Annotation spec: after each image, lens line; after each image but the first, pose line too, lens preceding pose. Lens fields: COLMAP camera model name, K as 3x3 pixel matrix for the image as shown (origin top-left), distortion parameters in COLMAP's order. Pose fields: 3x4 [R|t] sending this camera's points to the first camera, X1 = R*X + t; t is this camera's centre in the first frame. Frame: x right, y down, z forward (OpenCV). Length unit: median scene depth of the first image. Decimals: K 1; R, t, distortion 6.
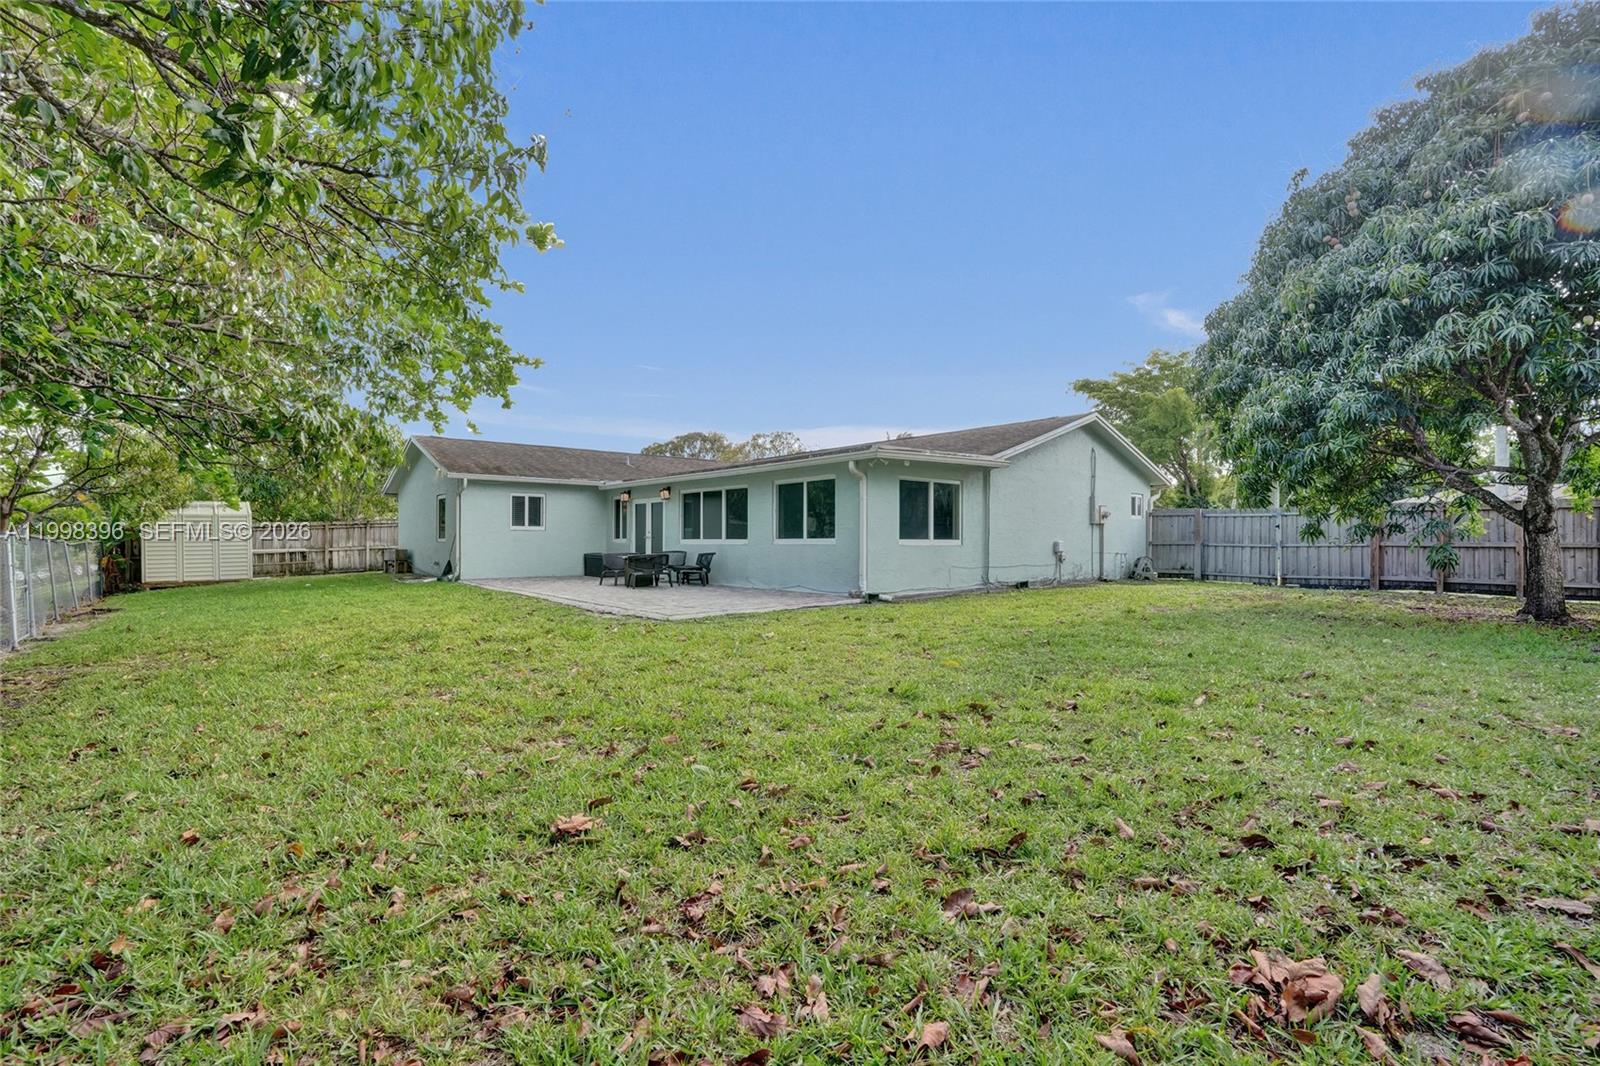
lens RADIAL K [[743.5, 0, 803.0], [0, 743.5, 533.5], [0, 0, 1]] dist [-0.070149, 0.030675]
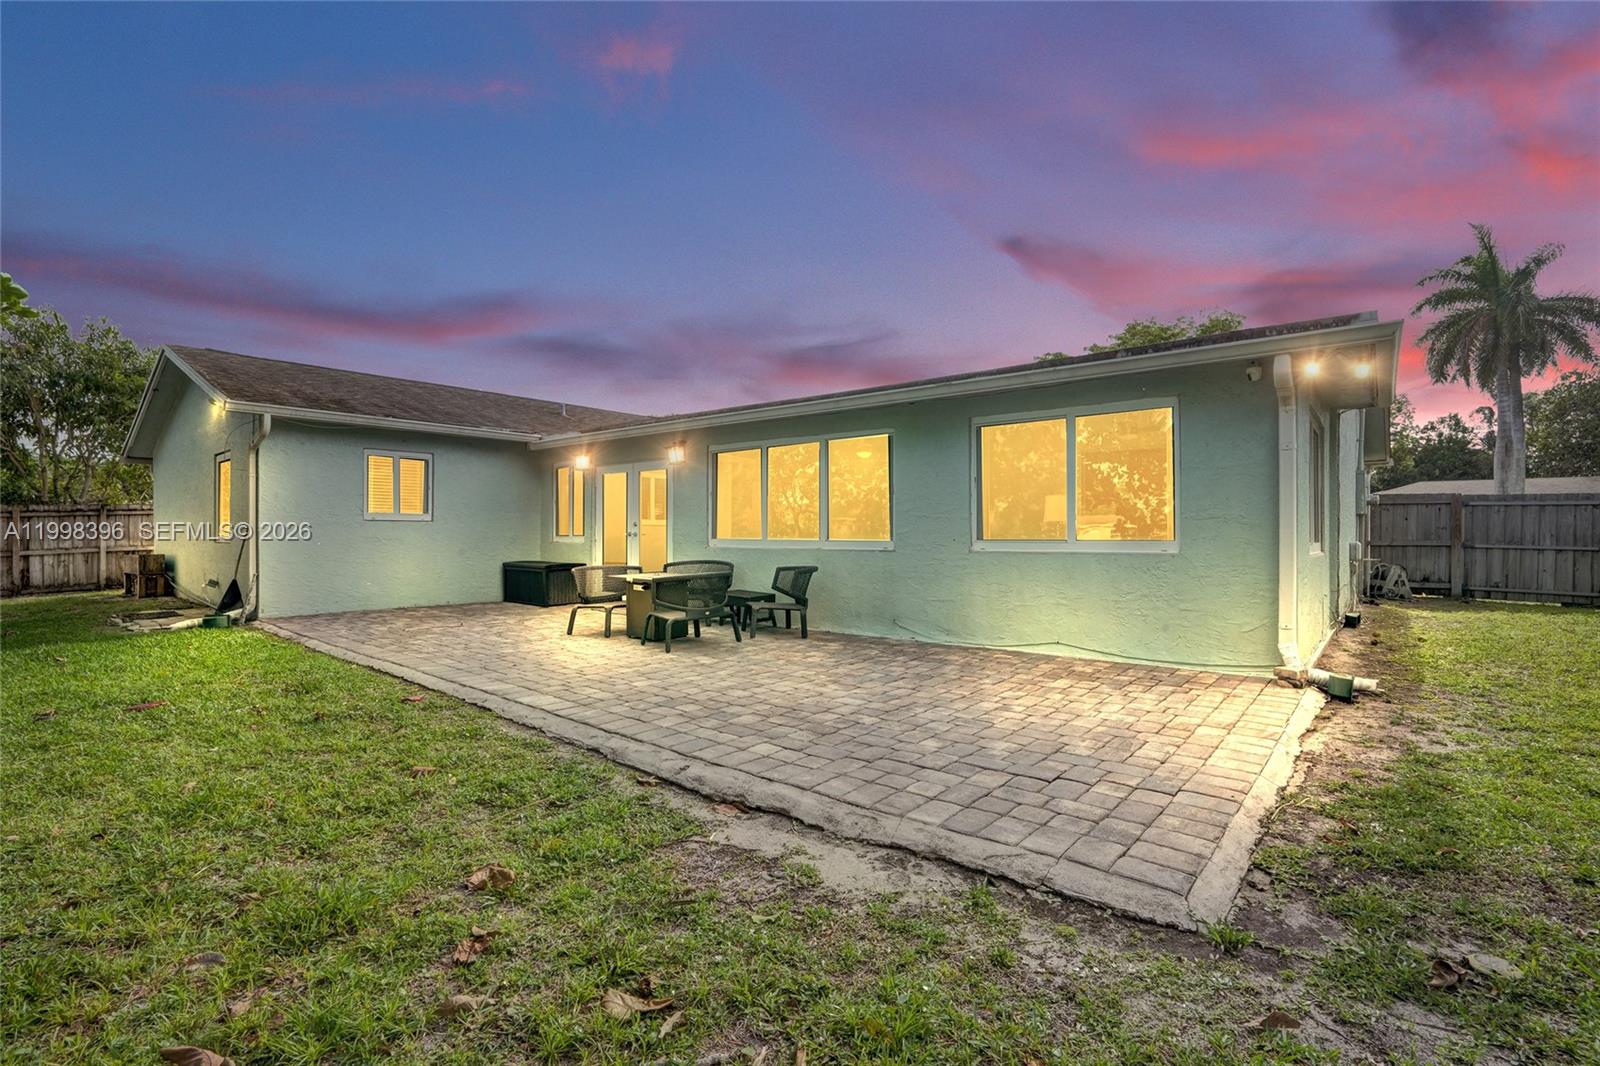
lens RADIAL K [[743.5, 0, 803.0], [0, 743.5, 533.5], [0, 0, 1]] dist [-0.070149, 0.030675]
pose [[0.984359, 0.001560, 0.176165, -0.175084], [-0.002968, 0.999966, 0.007730, -0.000143], [-0.176147, -0.008132, 0.984330, 0.419465]]
